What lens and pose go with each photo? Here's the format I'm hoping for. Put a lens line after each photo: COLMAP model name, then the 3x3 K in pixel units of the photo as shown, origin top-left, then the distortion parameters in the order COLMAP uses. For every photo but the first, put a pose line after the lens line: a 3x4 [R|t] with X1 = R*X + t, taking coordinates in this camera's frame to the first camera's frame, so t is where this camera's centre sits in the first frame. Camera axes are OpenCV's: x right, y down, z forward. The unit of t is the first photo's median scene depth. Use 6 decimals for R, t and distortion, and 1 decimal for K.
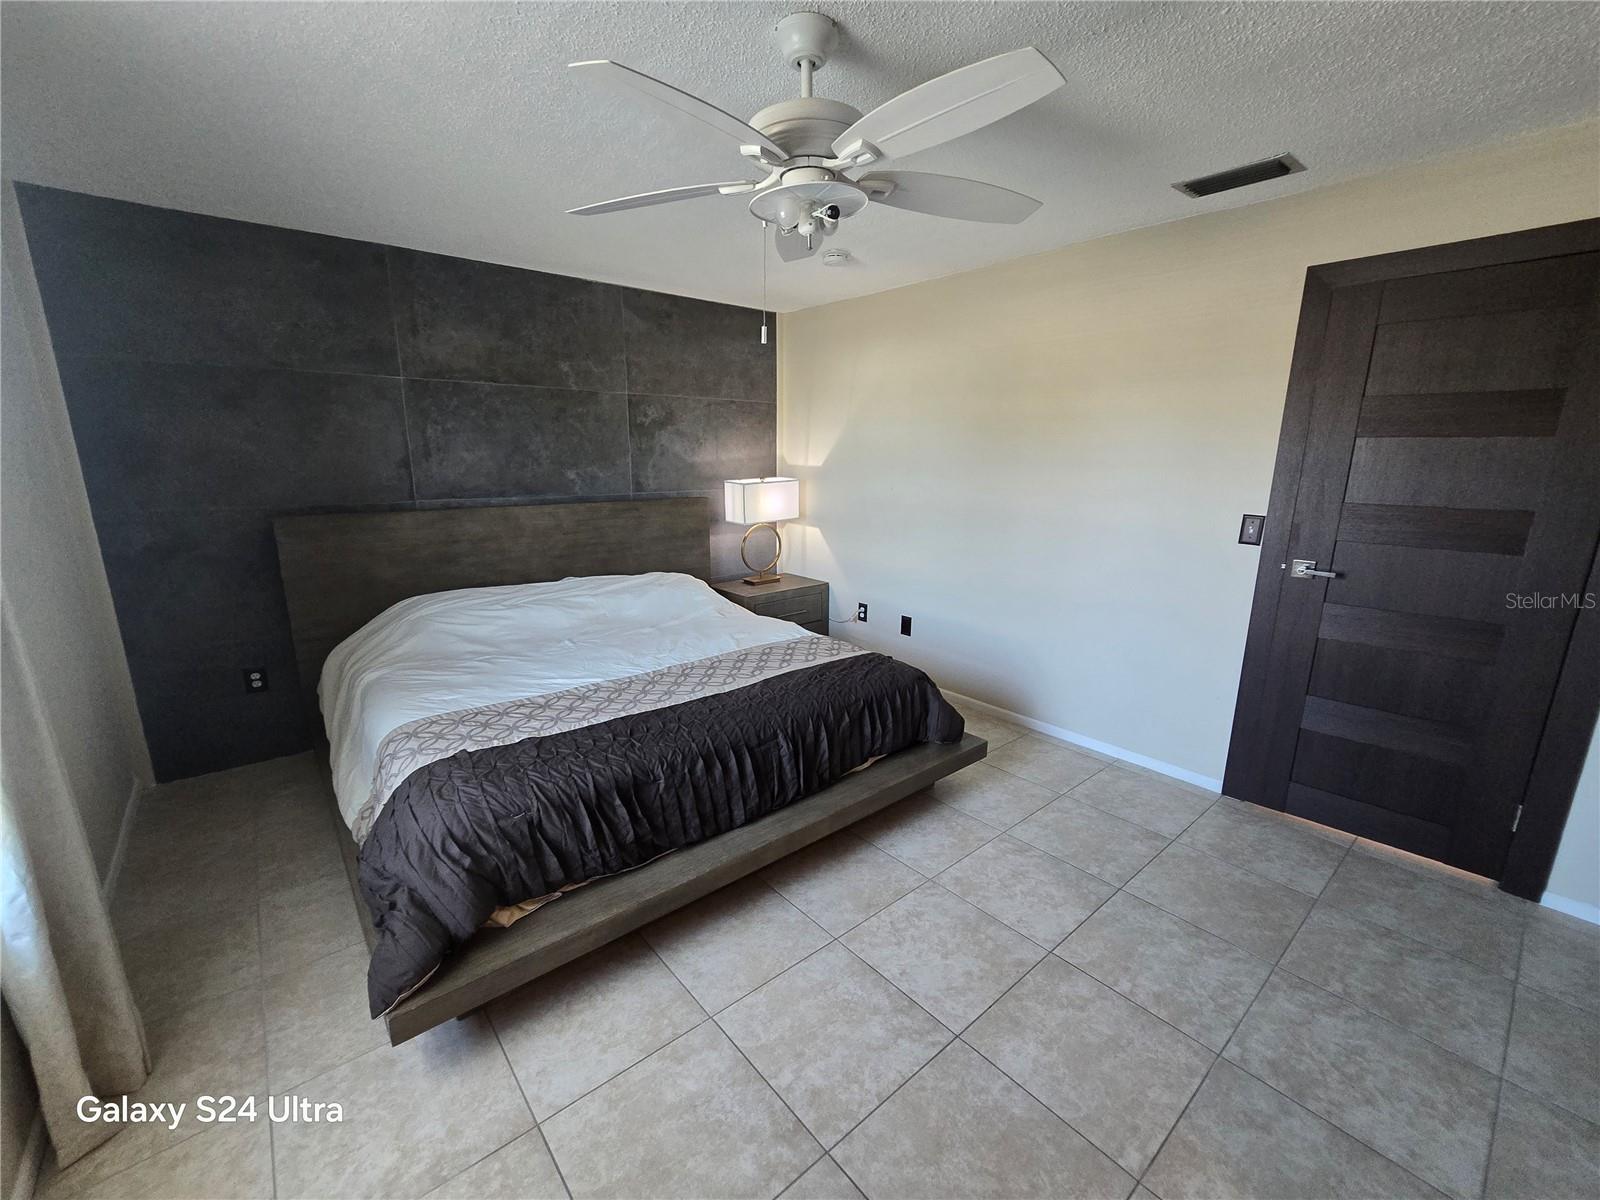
lens RADIAL K [[660.8, 0, 800.6], [0, 660.8, 603.0], [0, 0, 1]] dist [-0.010018, 0.004277]
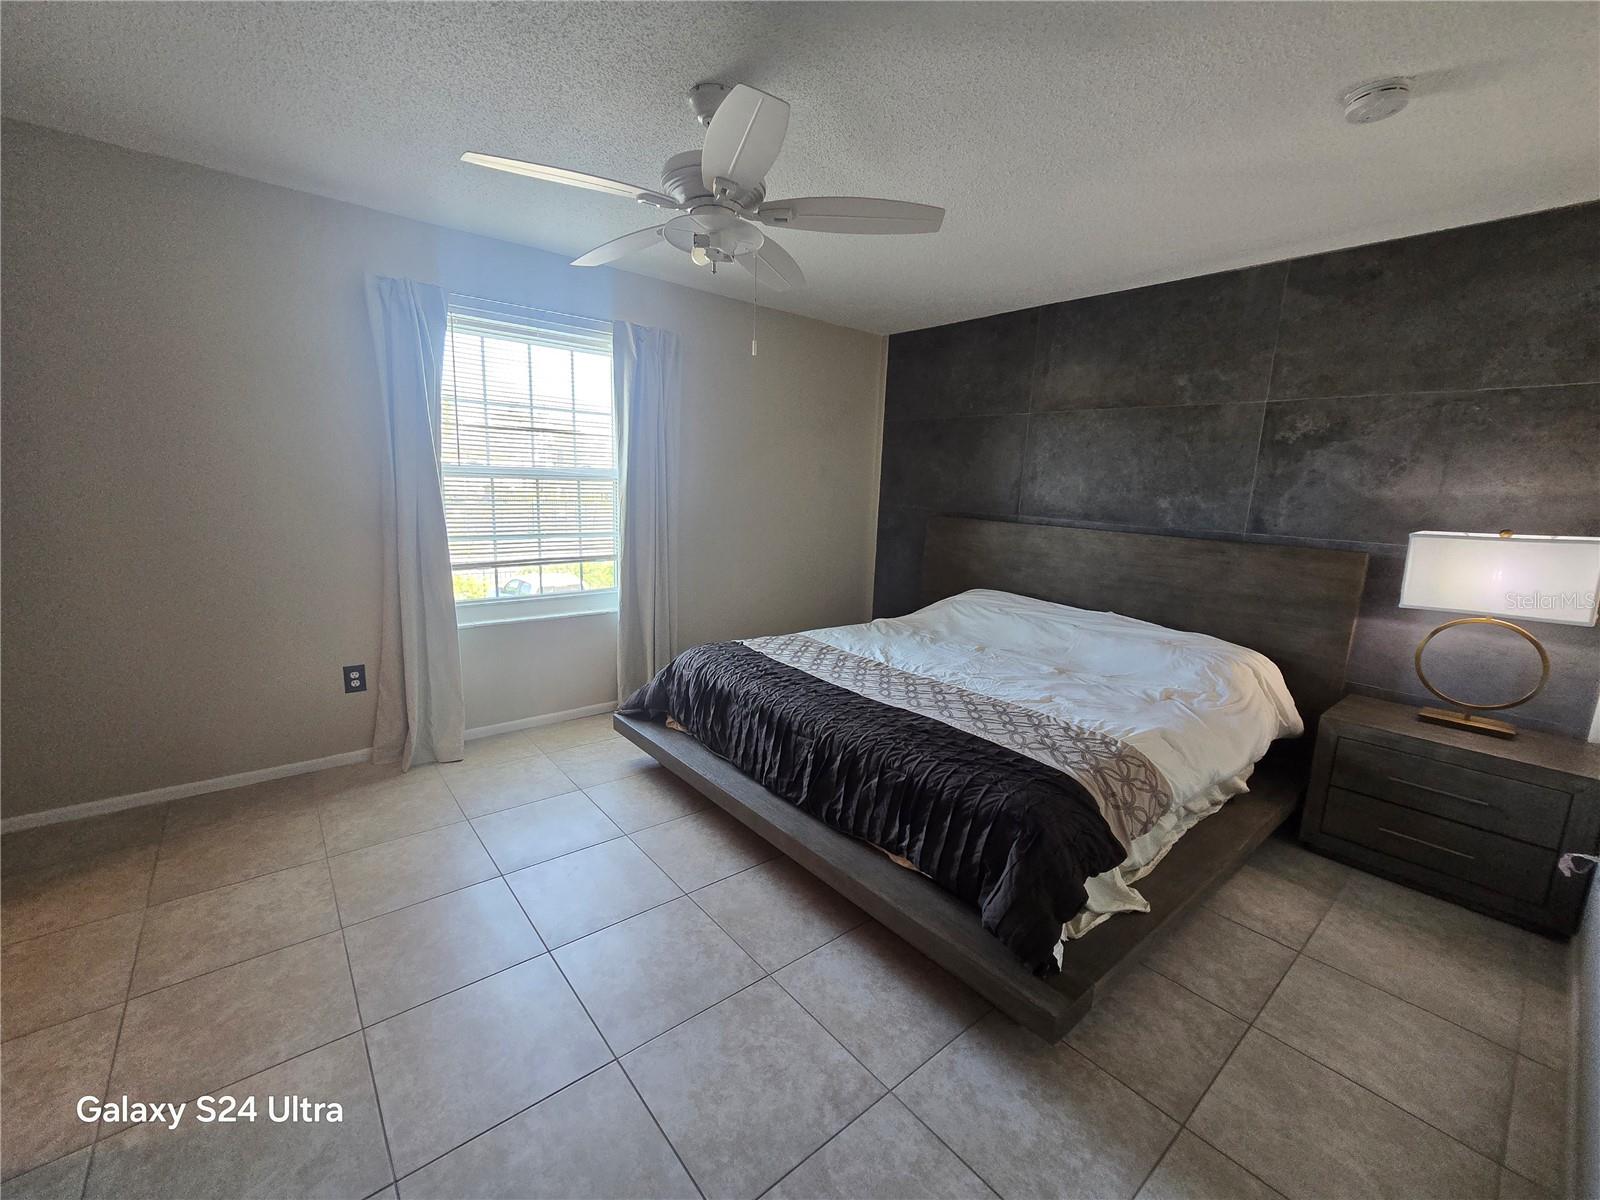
lens RADIAL K [[660.8, 0, 797.5], [0, 660.8, 605.7], [0, 0, 1]] dist [-0.010018, 0.004277]
pose [[-0.011625, 0.181347, -0.983350, 0.609762], [-0.260503, 0.948909, 0.178075, -0.106234], [0.965403, 0.258235, 0.036210, 0.601316]]
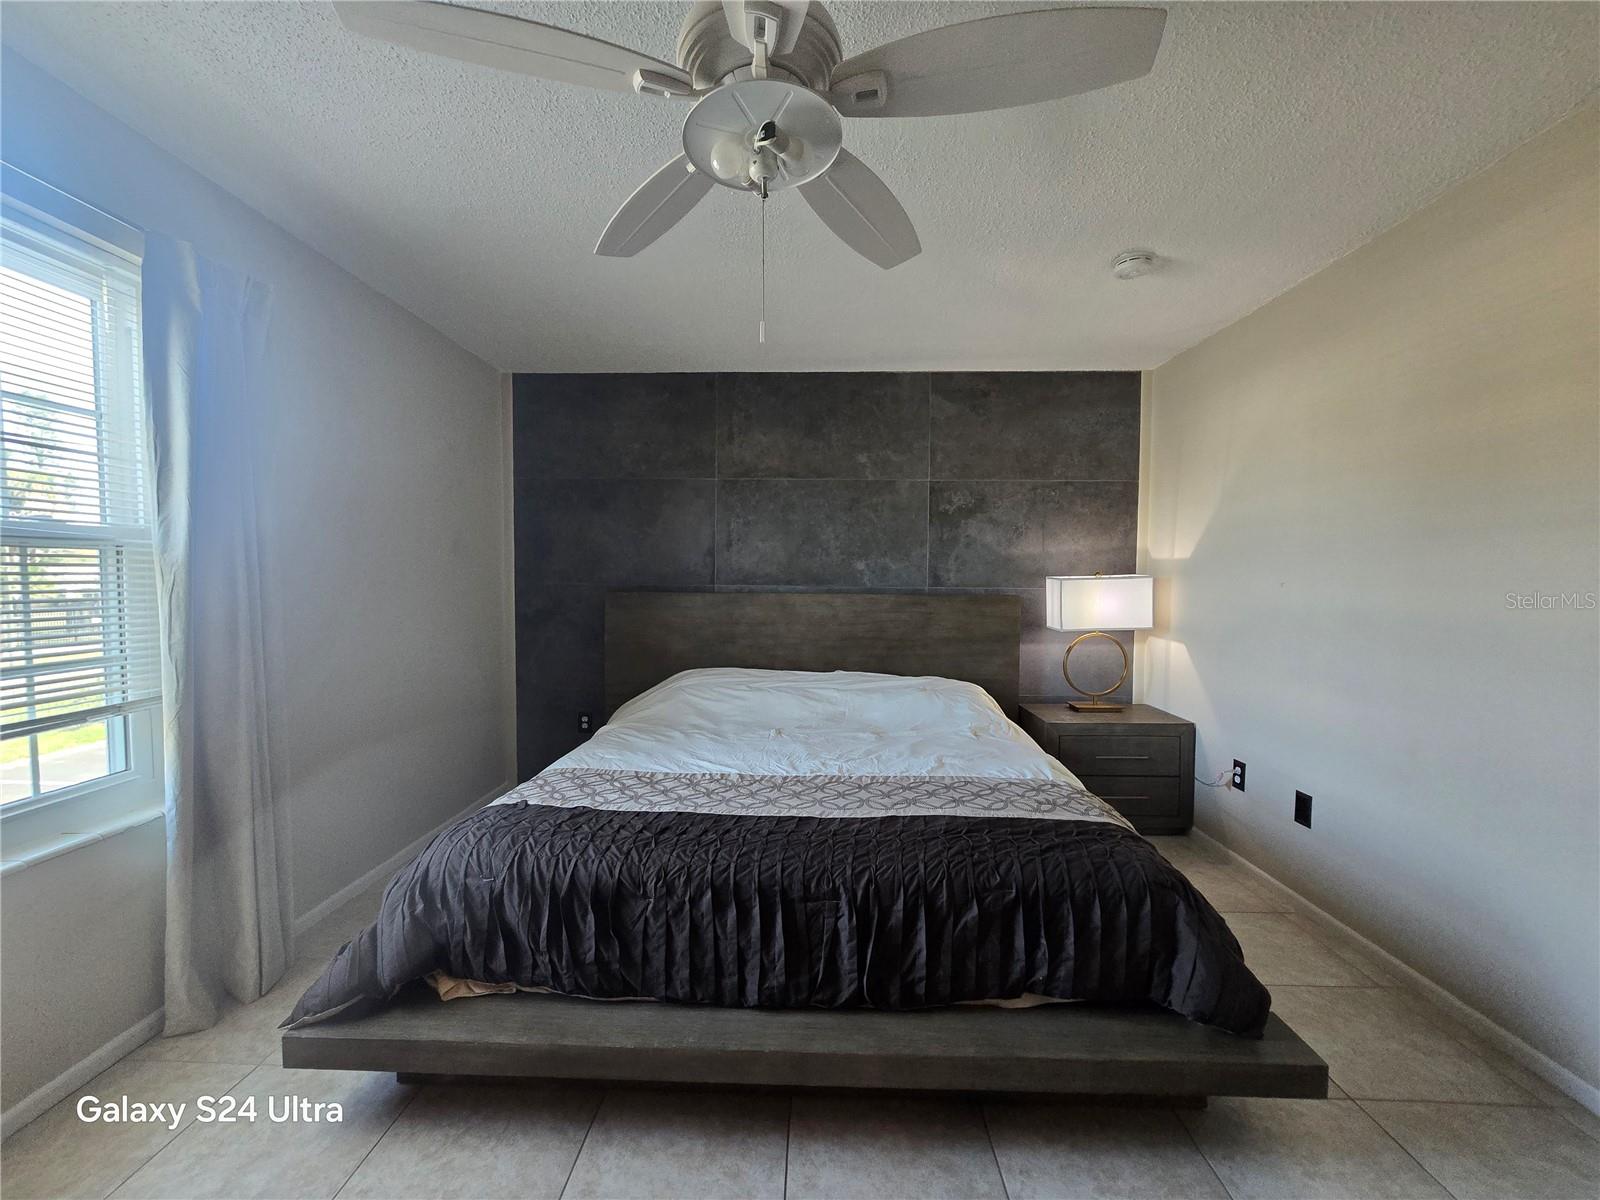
lens RADIAL K [[660.8, 0, 797.2], [0, 660.8, 603.8], [0, 0, 1]] dist [-0.010018, 0.004277]
pose [[0.742368, 0.027630, -0.669423, 0.260287], [-0.152104, 0.980011, -0.128230, -0.002144], [0.652499, 0.197016, 0.731731, 0.275432]]
